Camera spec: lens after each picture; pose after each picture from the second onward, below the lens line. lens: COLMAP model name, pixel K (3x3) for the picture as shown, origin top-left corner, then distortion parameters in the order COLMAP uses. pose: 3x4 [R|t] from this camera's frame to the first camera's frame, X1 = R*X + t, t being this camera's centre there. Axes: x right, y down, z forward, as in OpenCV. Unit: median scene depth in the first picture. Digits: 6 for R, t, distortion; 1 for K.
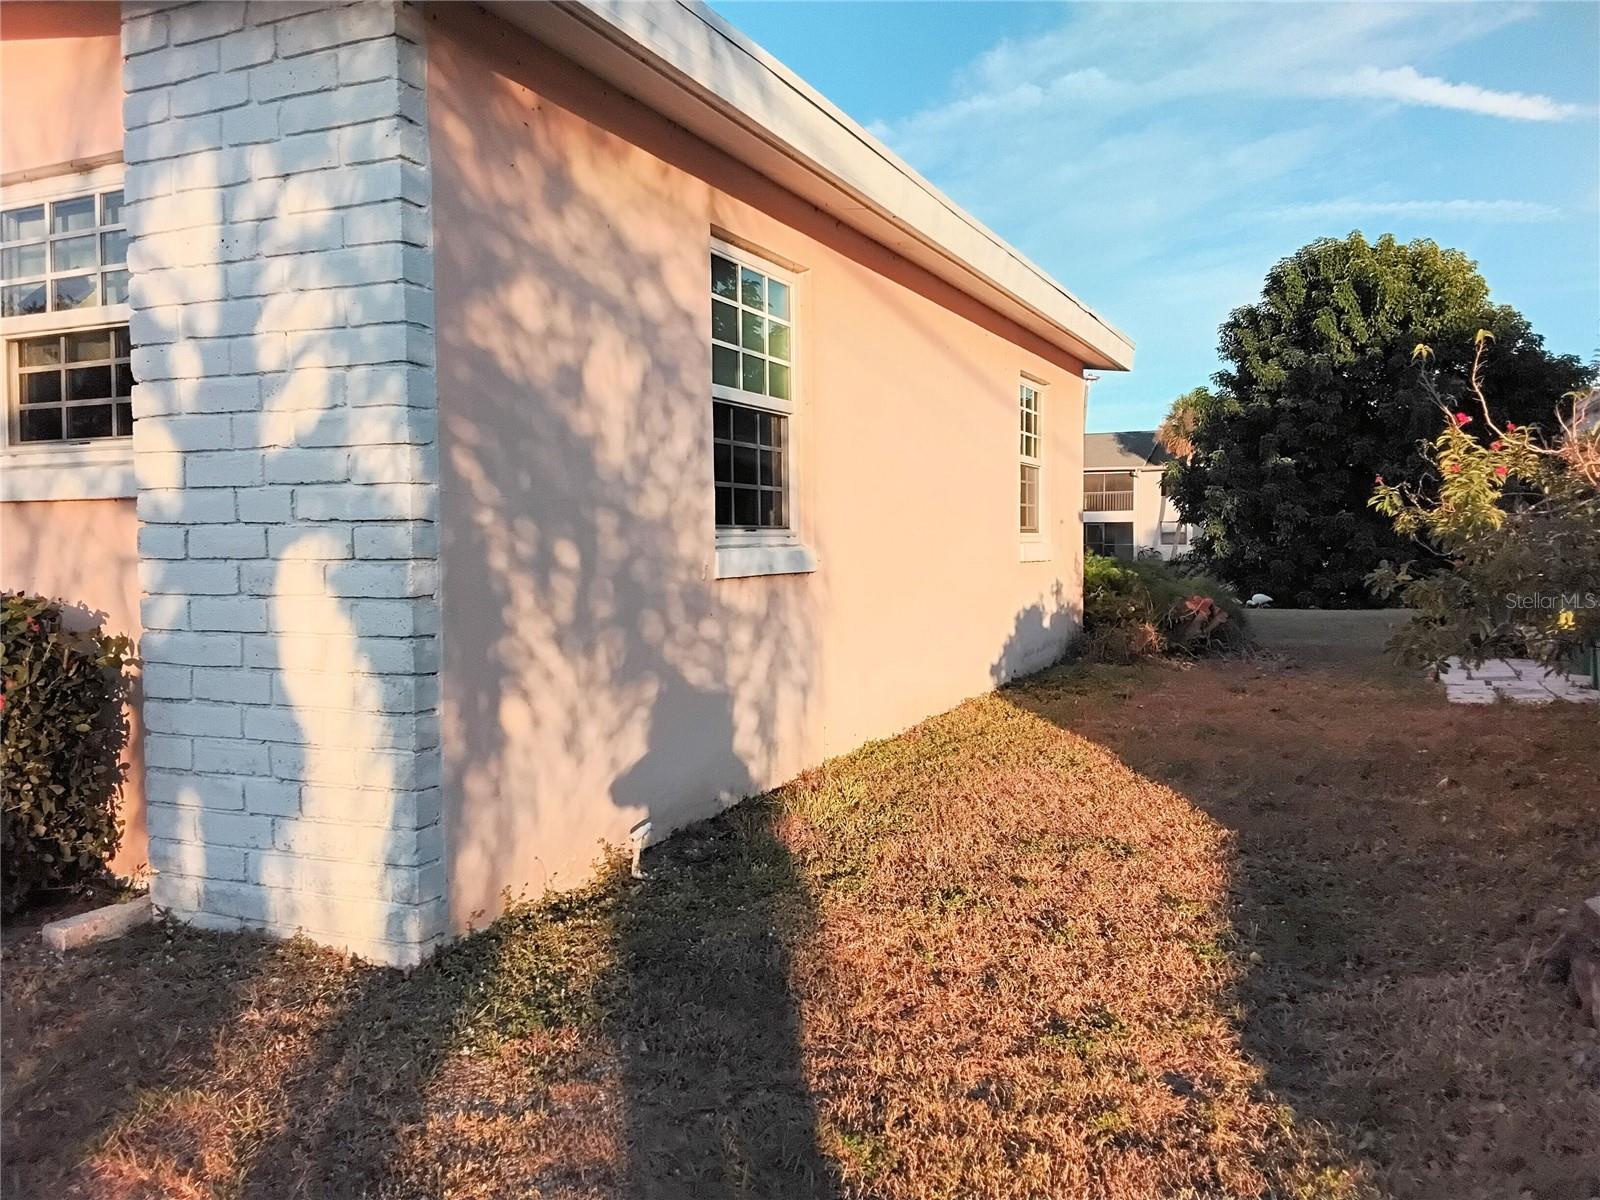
lens RADIAL K [[1210.7, 0, 800.0], [0, 1210.7, 600.0], [0, 0, 1]] dist [0.102807, -0.144604]
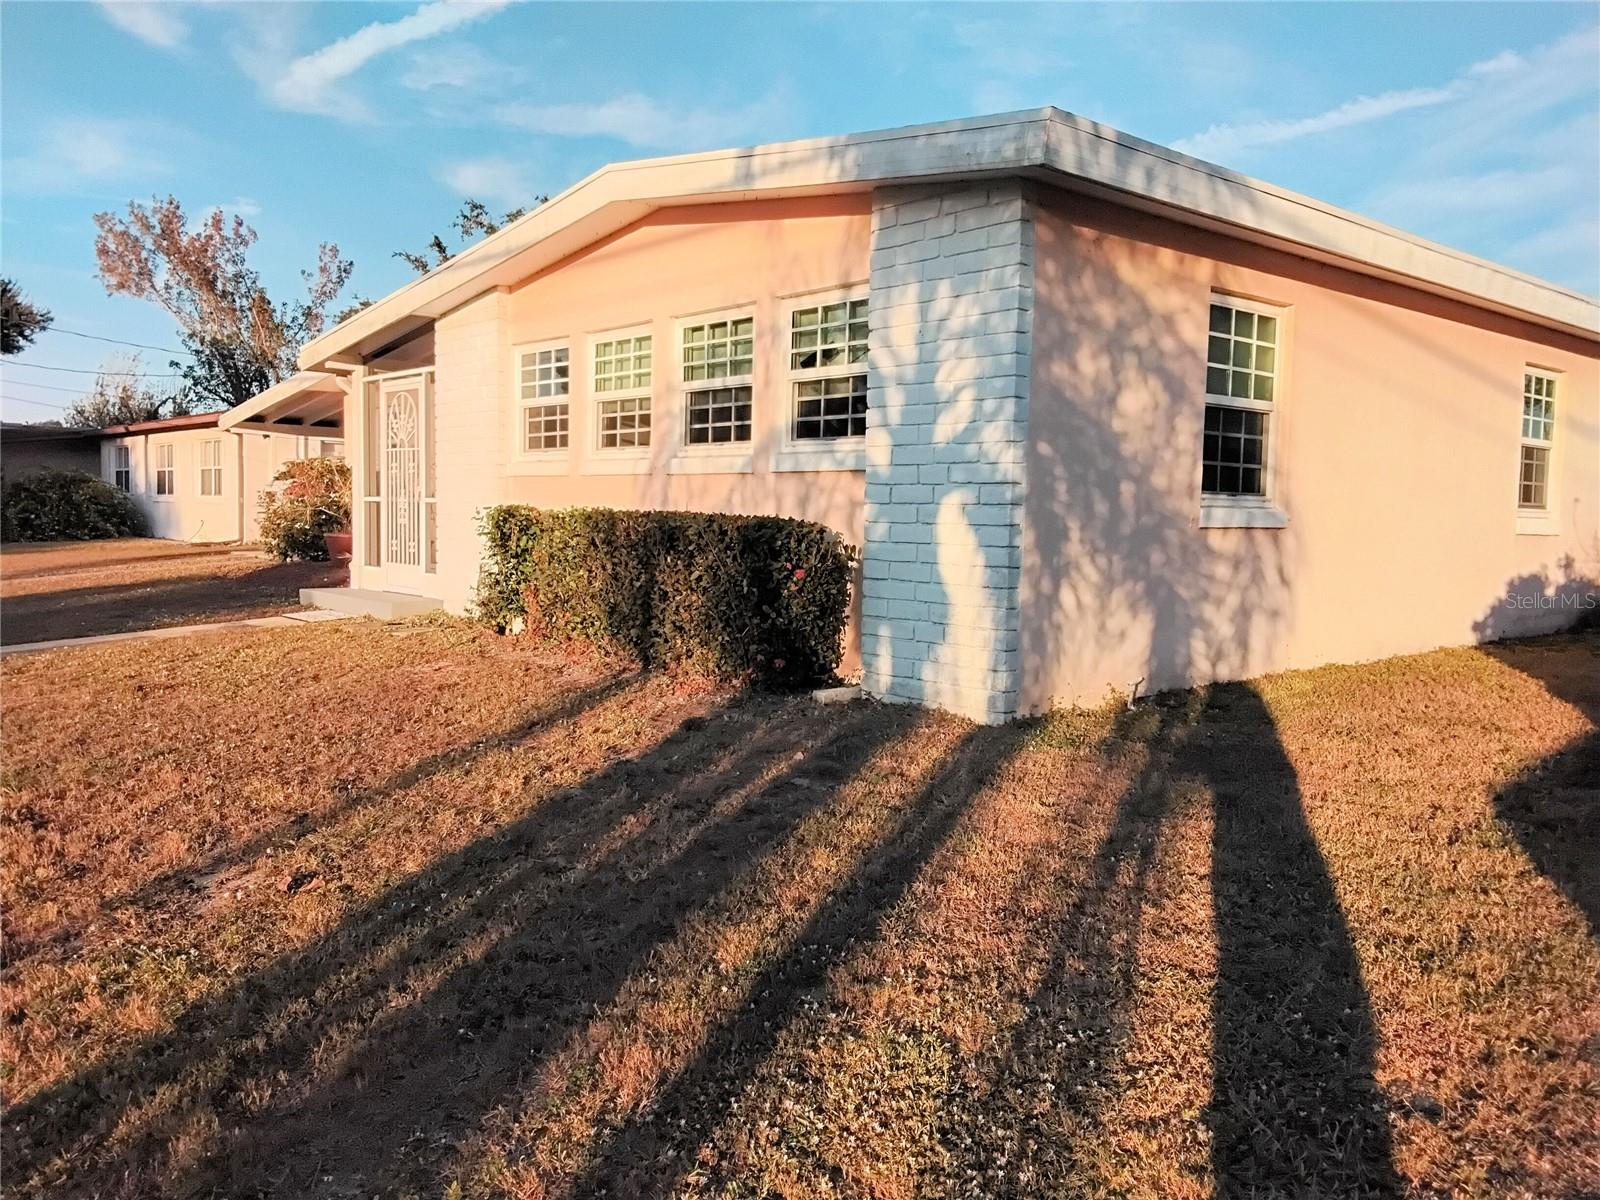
lens RADIAL K [[1210.7, 0, 800.0], [0, 1210.7, 600.0], [0, 0, 1]] dist [0.102807, -0.144604]
pose [[0.905931, 0.055227, -0.419807, 0.146949], [-0.047338, 0.998452, 0.029196, 0.062284], [0.420770, -0.006576, 0.907144, -0.682820]]
